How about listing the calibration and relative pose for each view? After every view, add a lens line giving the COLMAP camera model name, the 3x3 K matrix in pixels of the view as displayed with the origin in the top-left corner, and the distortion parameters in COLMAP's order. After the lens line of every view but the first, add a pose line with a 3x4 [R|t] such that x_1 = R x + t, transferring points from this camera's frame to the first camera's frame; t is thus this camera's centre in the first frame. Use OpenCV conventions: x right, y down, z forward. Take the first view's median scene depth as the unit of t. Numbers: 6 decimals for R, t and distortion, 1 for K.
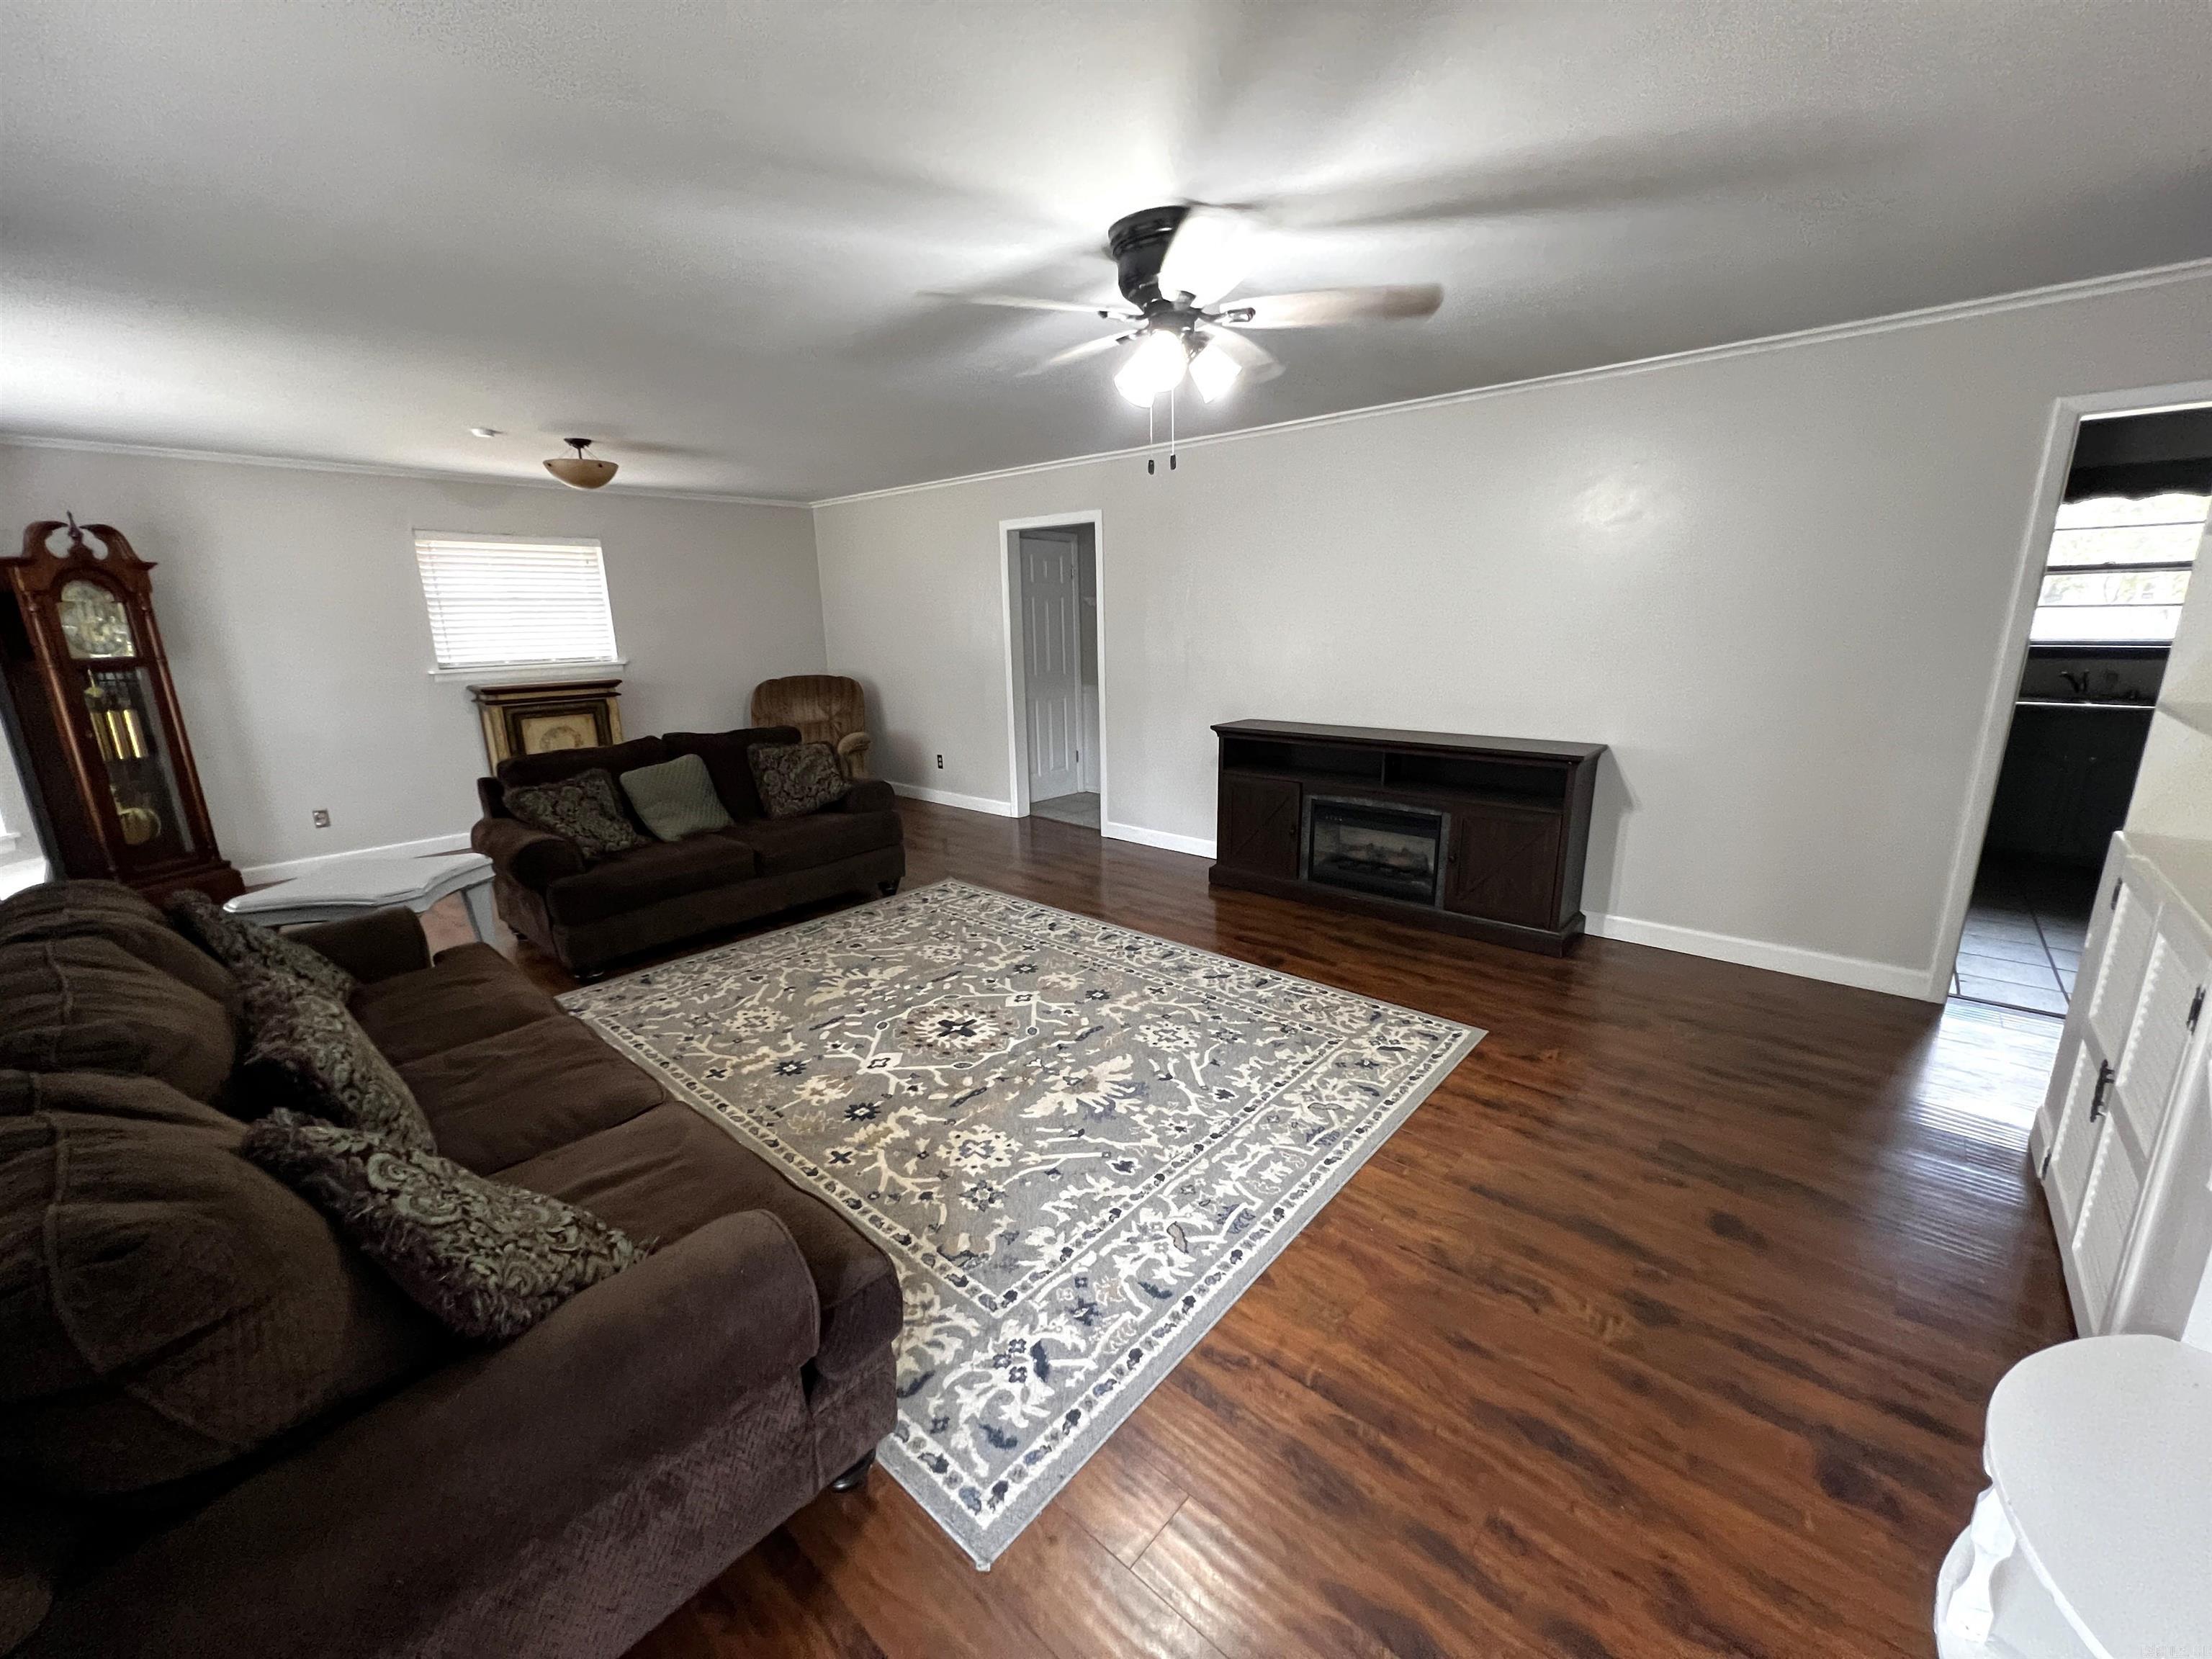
lens RADIAL K [[883.8, 0, 1108.2], [0, 883.8, 832.7], [0, 0, 1]] dist [0.000401, 0.000241]
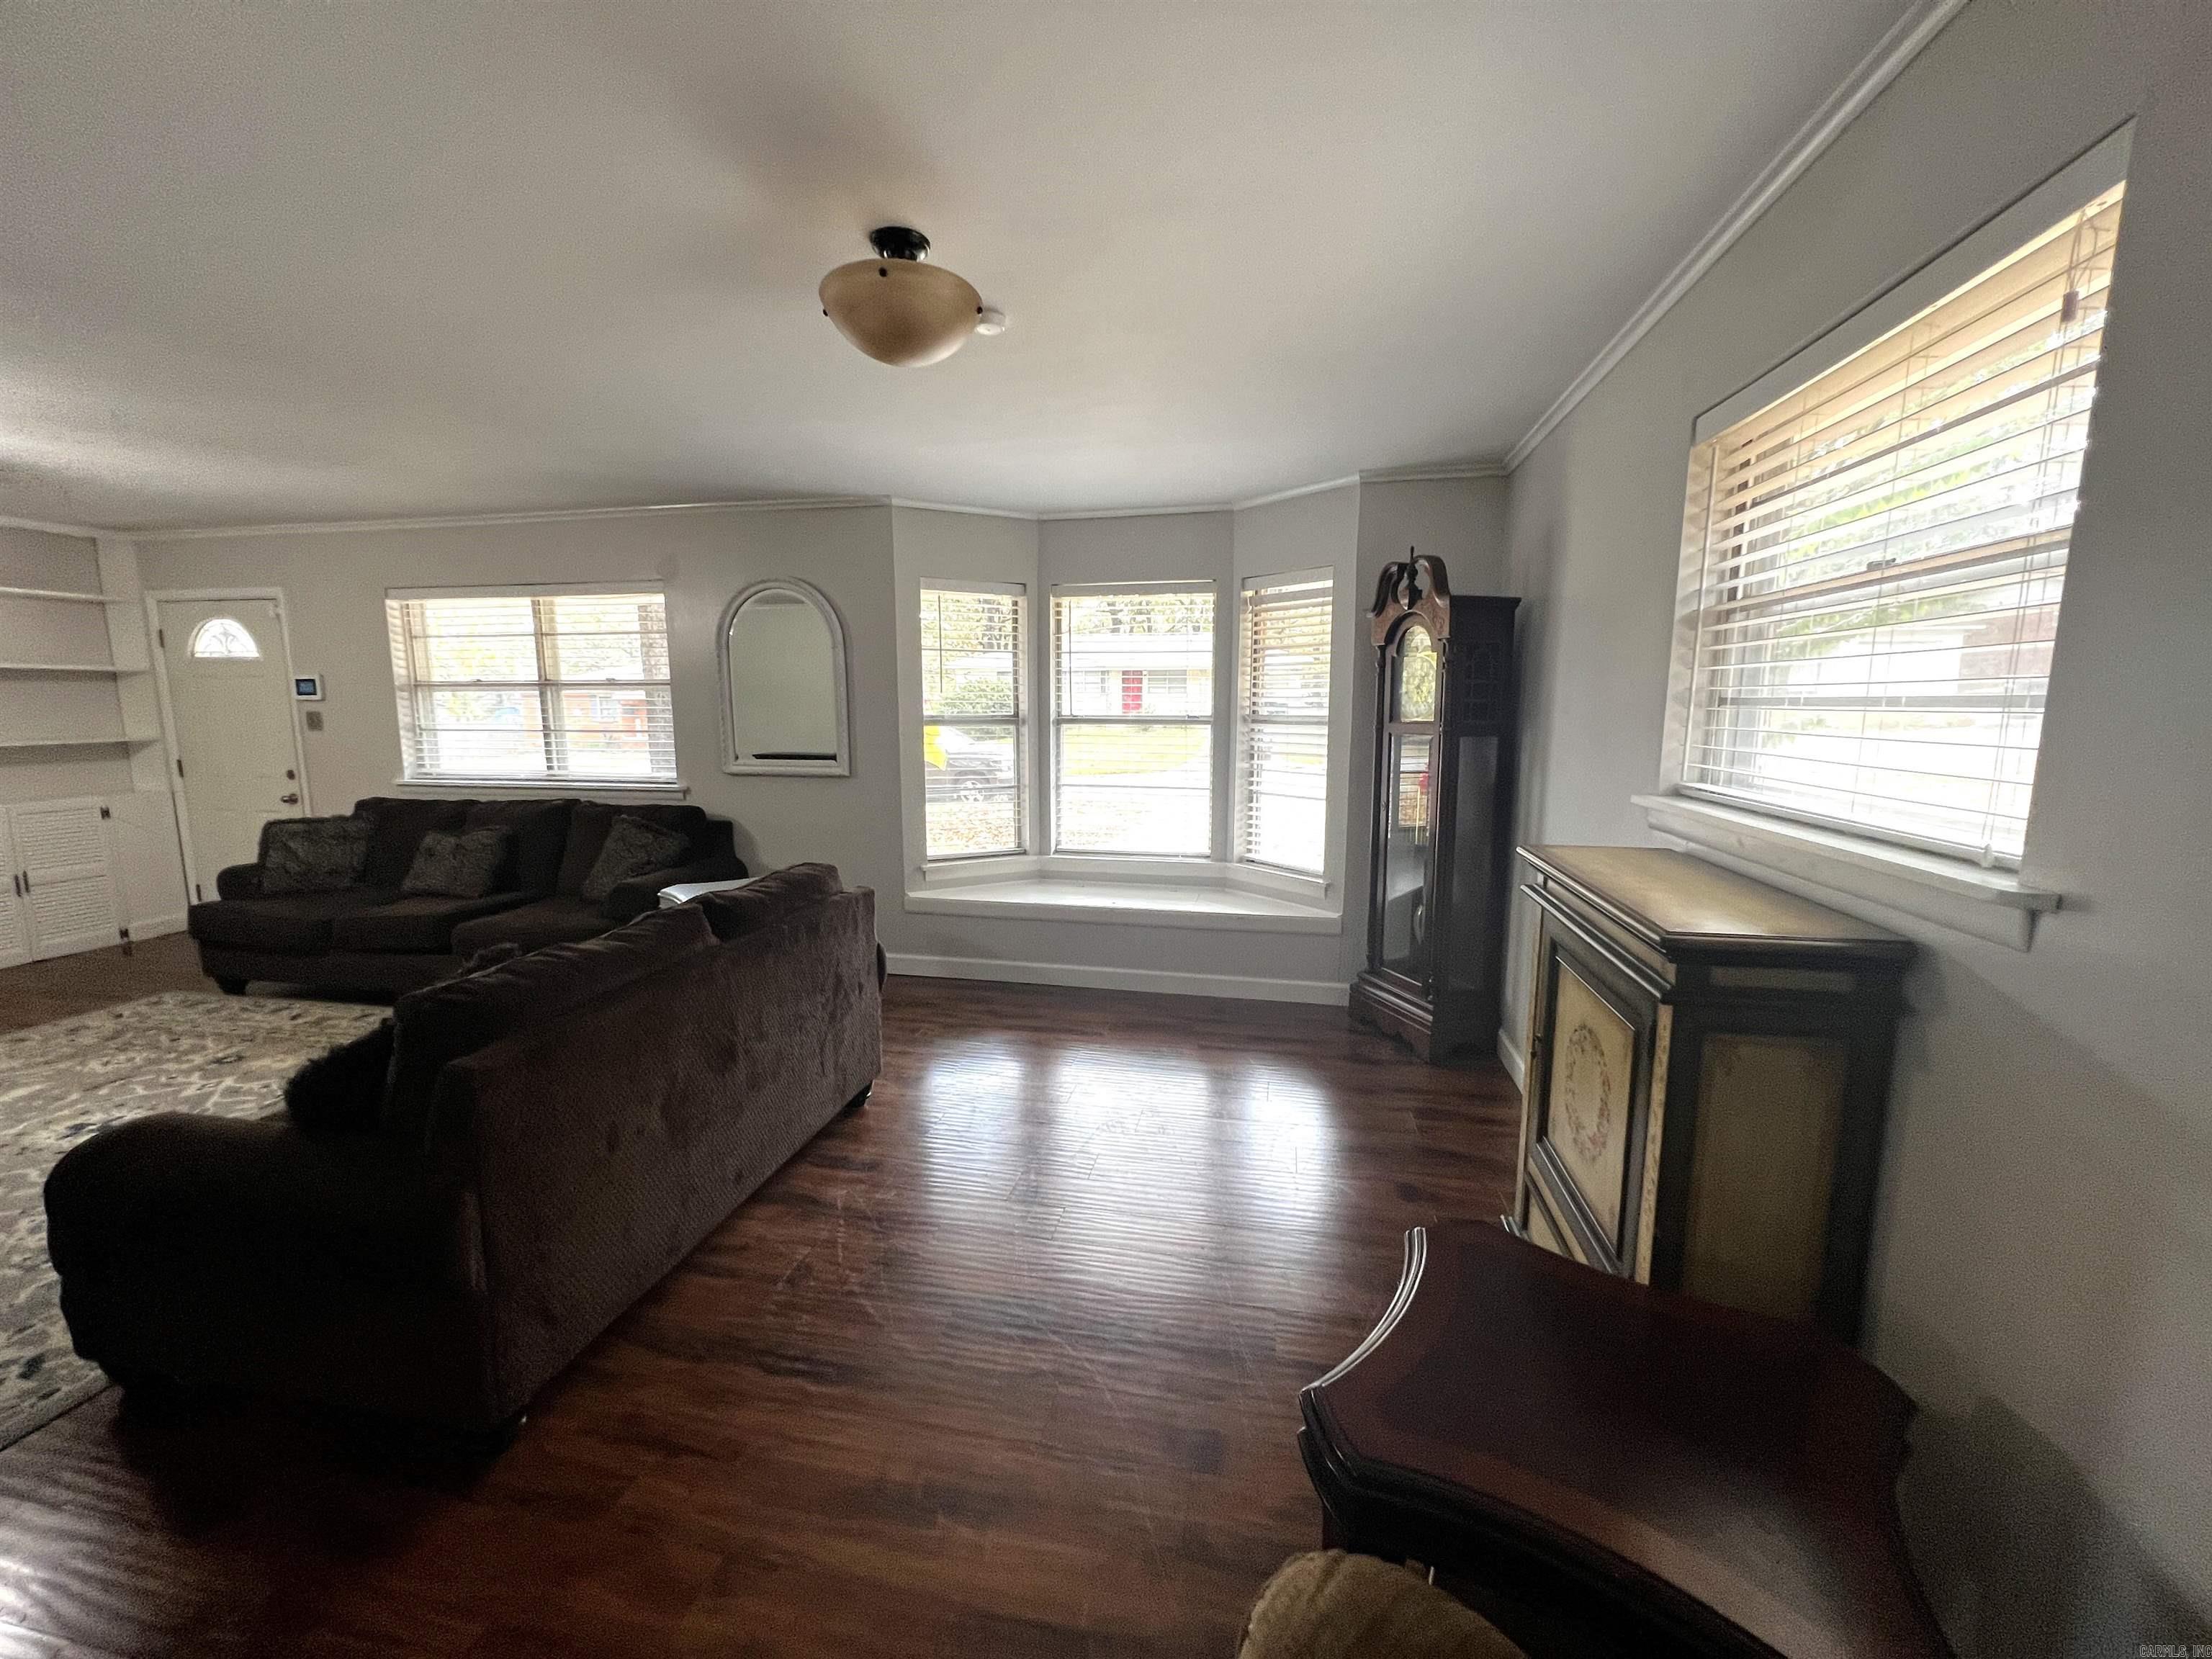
lens RADIAL K [[884.7, 0, 1107.1], [0, 884.7, 832.3], [0, 0, 1]] dist [-0.000741, 0.001027]
pose [[-0.866641, 0.089775, -0.490789, -0.704770], [-0.104497, 0.929202, 0.354491, -0.532280], [0.487866, 0.358502, -0.795904, 2.276884]]
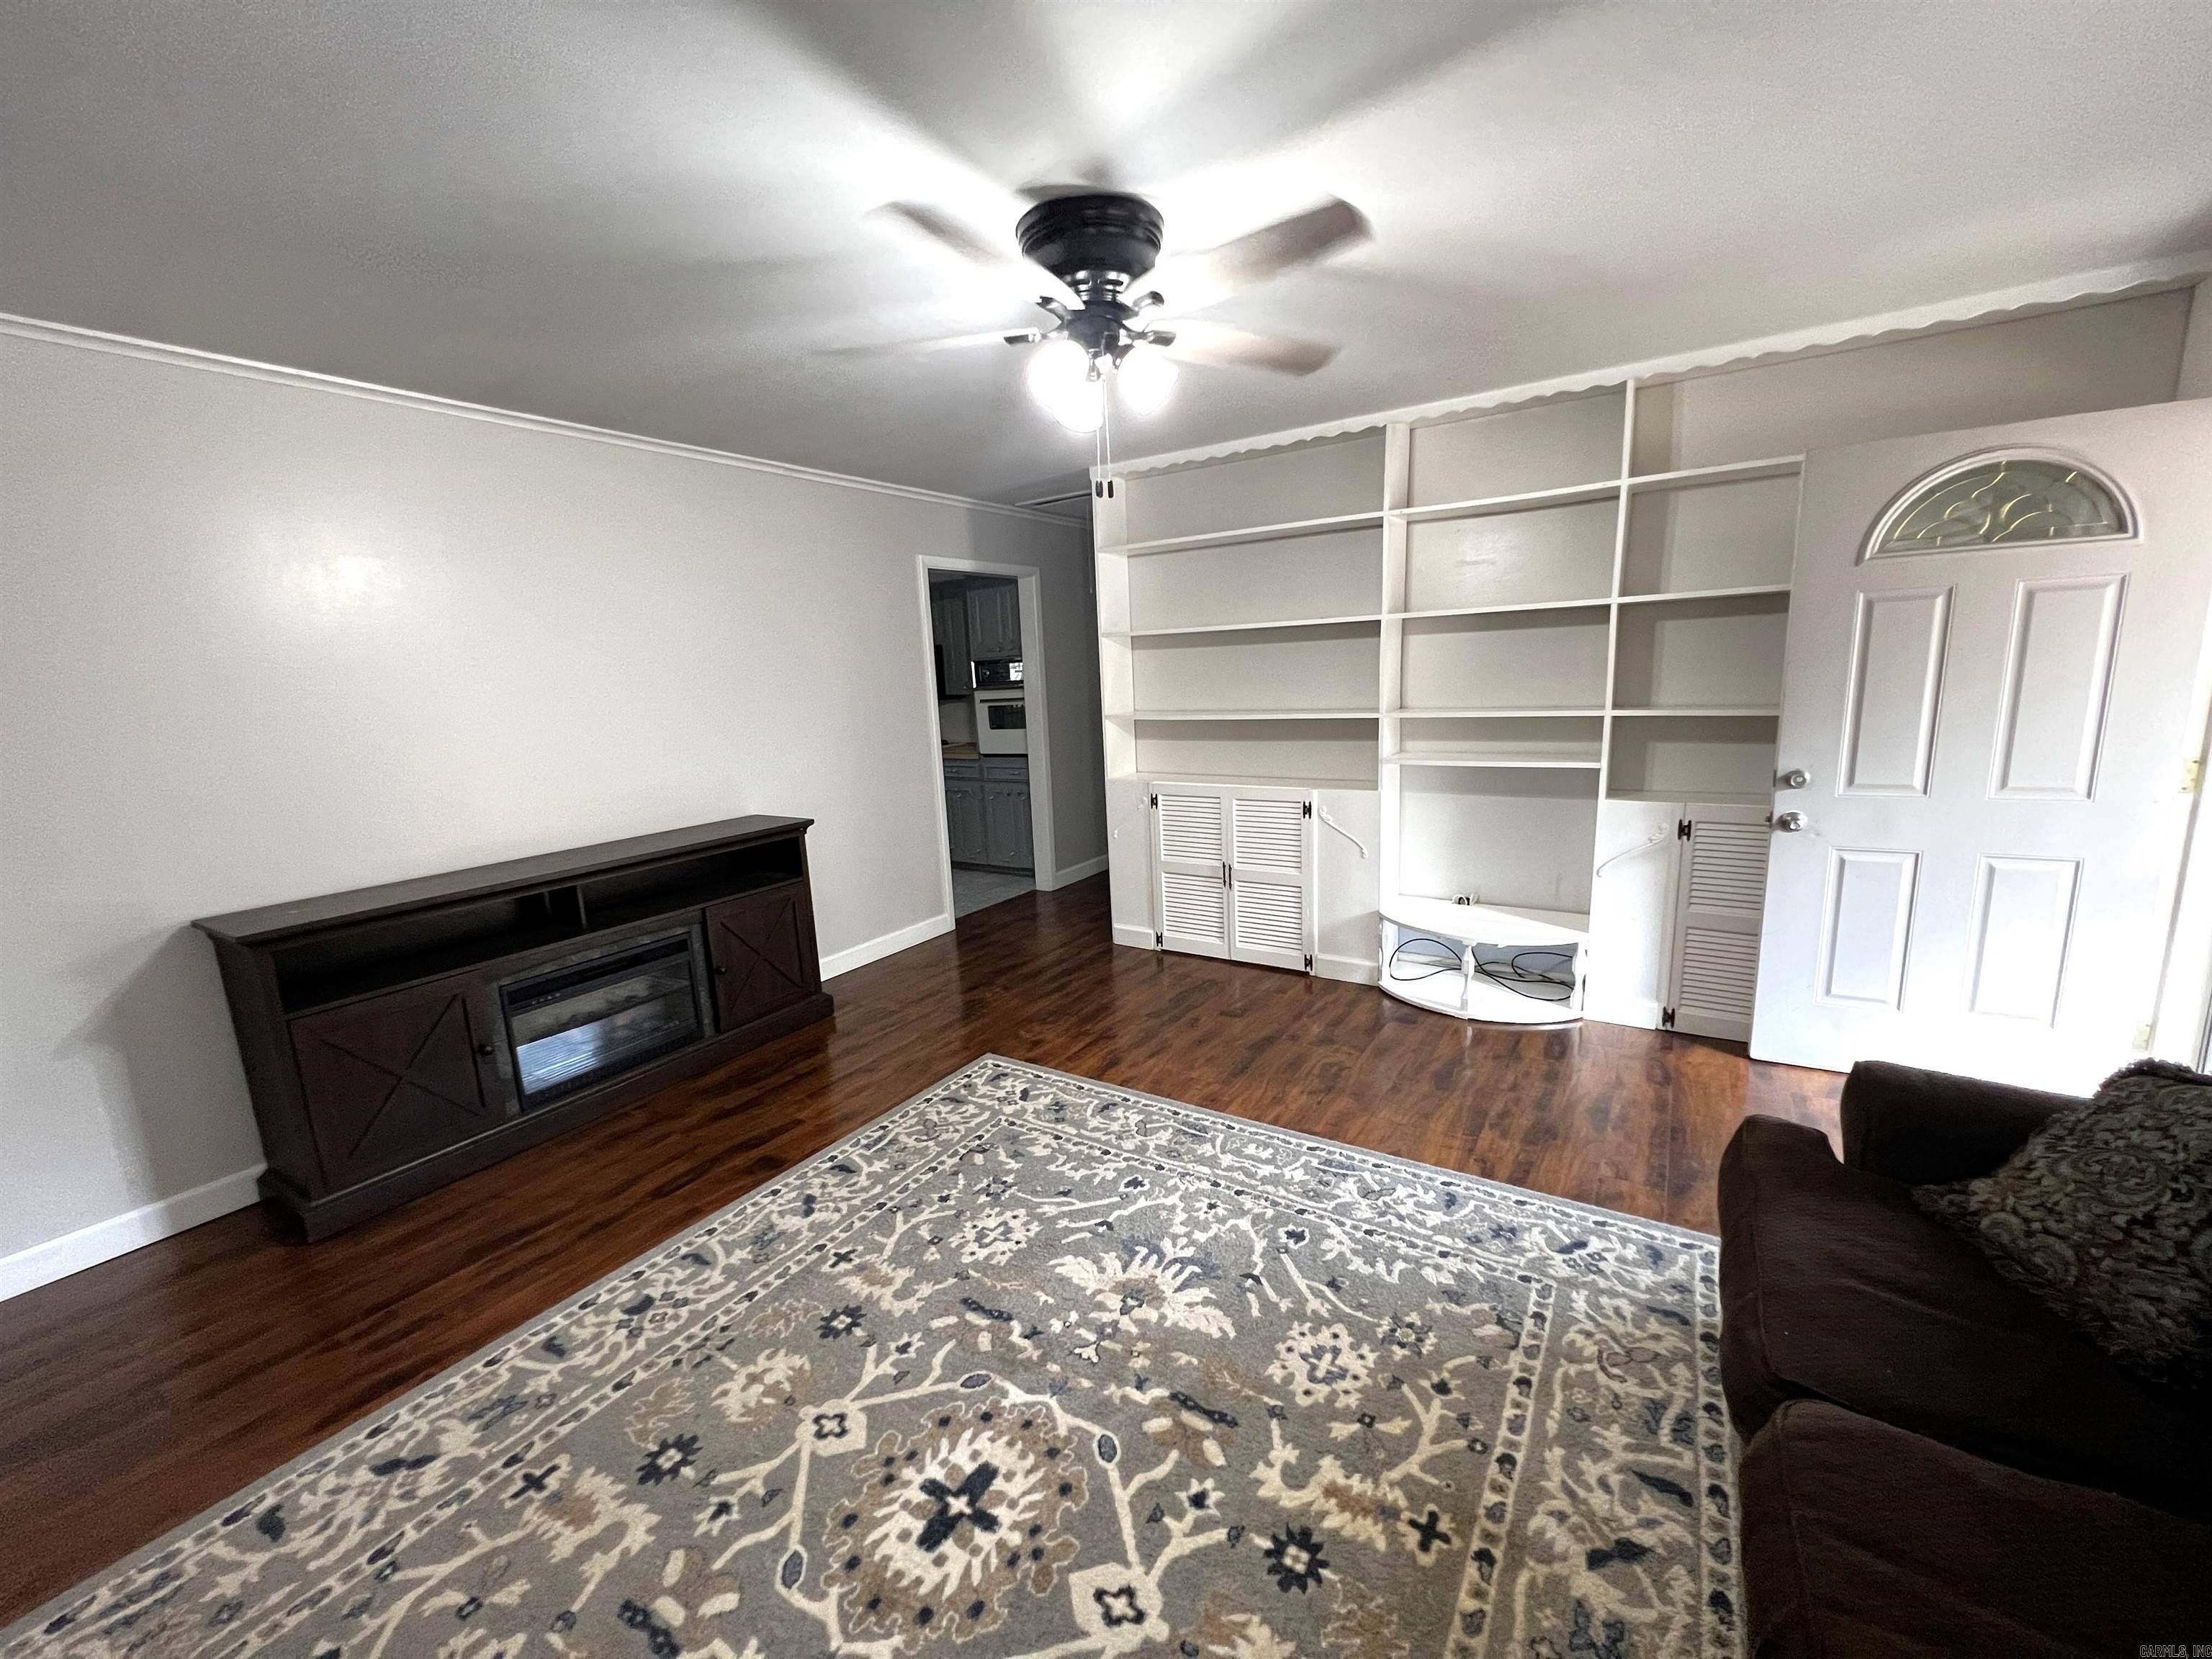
lens RADIAL K [[884.7, 0, 1107.1], [0, 884.7, 832.3], [0, 0, 1]] dist [-0.000741, 0.001027]
pose [[-0.143349, -0.160353, 0.976595, -0.638316], [0.283218, 0.938870, 0.195730, -0.211359], [-0.948282, 0.304647, -0.089171, 0.909961]]
